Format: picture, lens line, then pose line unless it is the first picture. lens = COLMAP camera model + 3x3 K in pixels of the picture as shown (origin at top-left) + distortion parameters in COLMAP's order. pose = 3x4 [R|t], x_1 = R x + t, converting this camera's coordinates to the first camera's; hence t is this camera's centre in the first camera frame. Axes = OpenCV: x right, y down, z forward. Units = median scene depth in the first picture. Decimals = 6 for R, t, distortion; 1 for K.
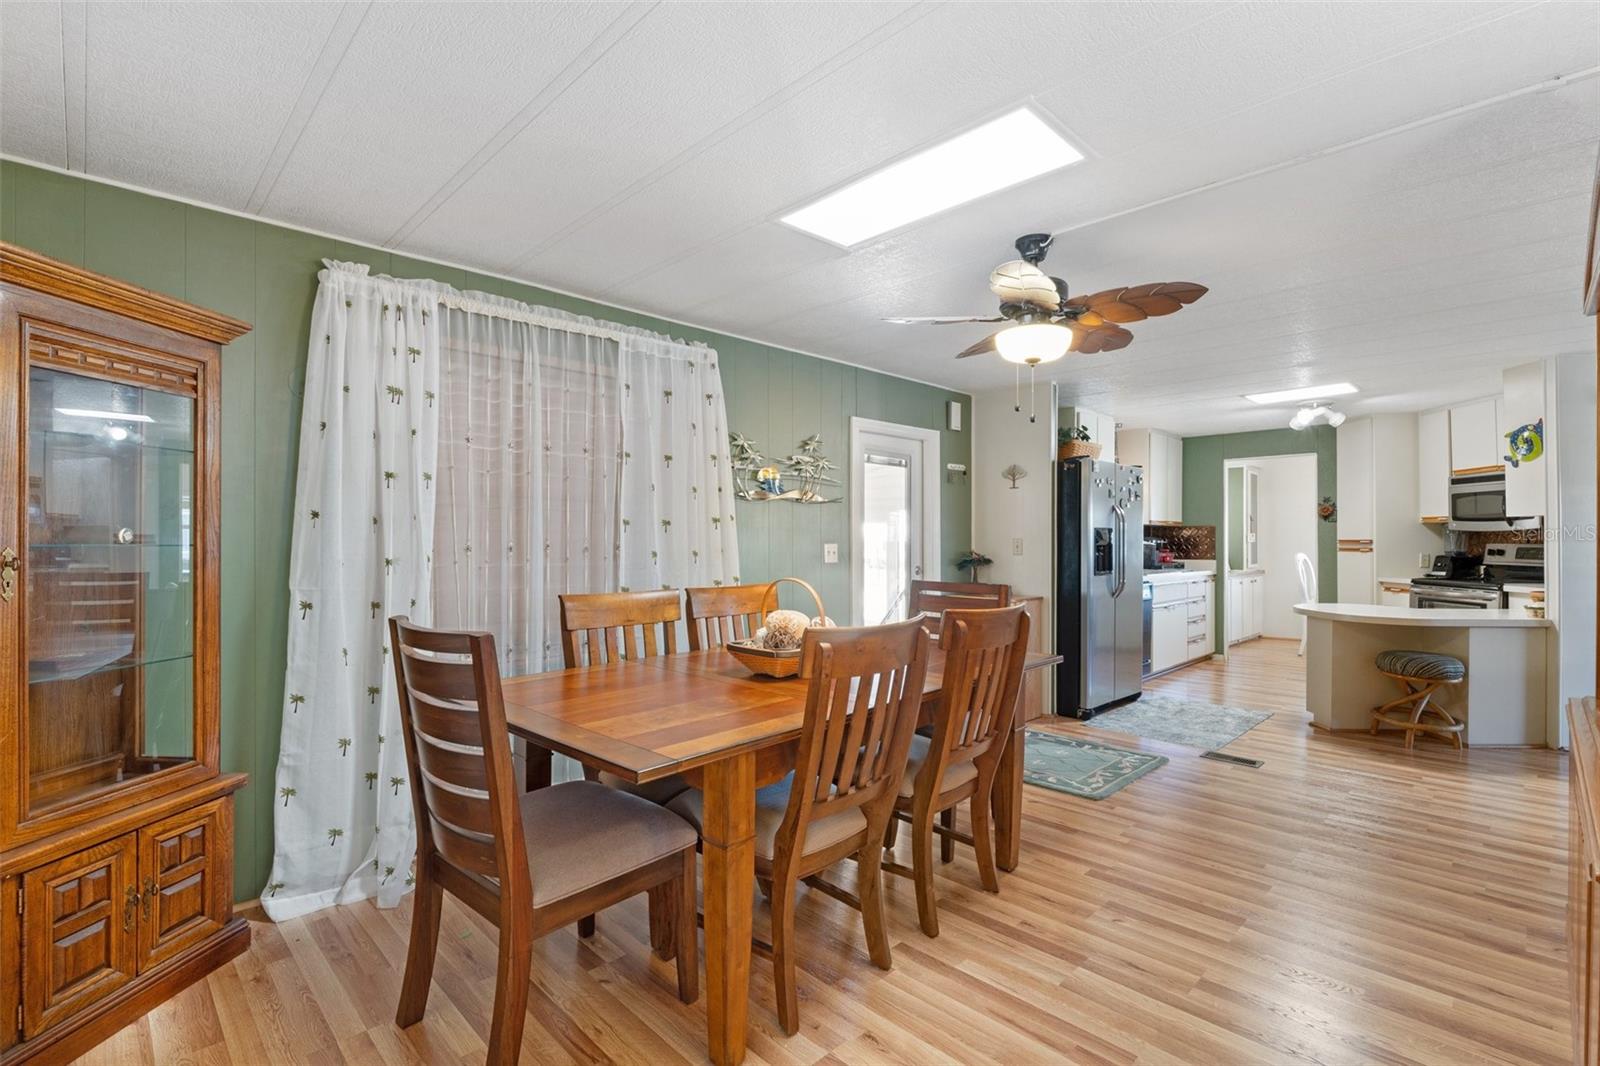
lens RADIAL K [[733.4, 0, 805.1], [0, 733.4, 544.8], [0, 0, 1]] dist [-0.000793, -0.000002]
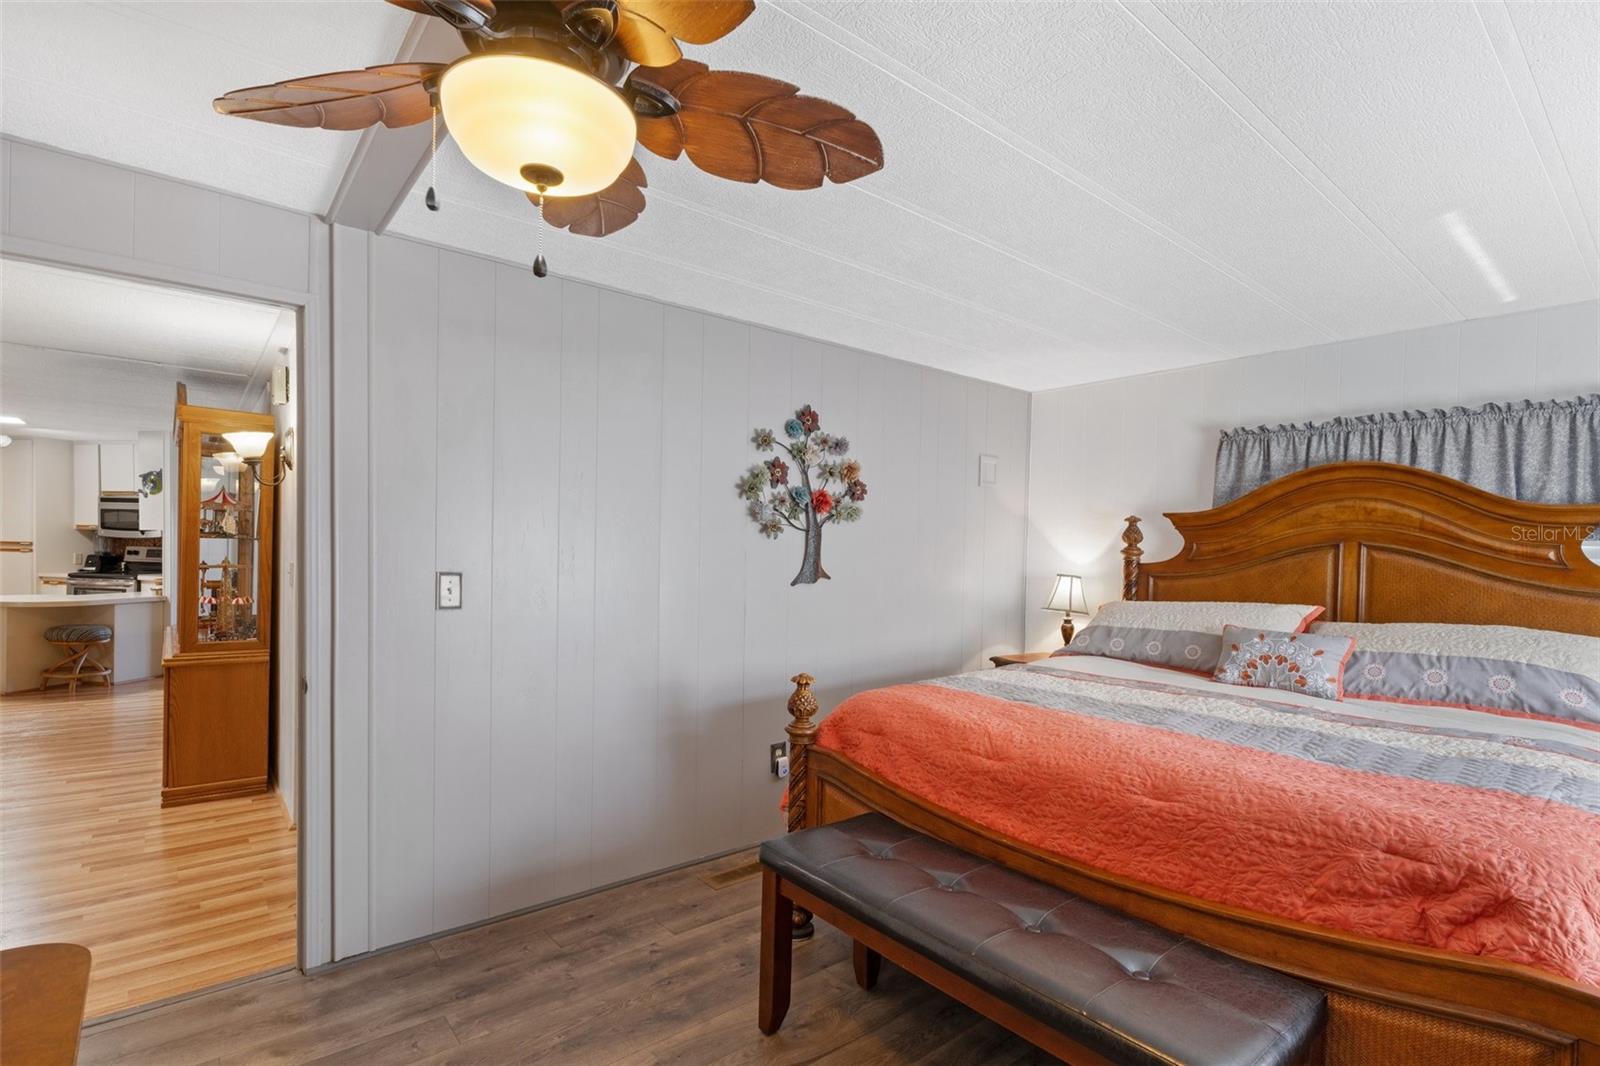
lens RADIAL K [[756.4, 0, 803.8], [0, 756.4, 557.6], [0, 0, 1]] dist [-0.000372, 0.000366]
pose [[0.089854, -0.009569, 0.995909, -0.442534], [-0.015139, 0.999825, 0.010972, -0.017873], [-0.995840, -0.016063, 0.089693, -0.471628]]
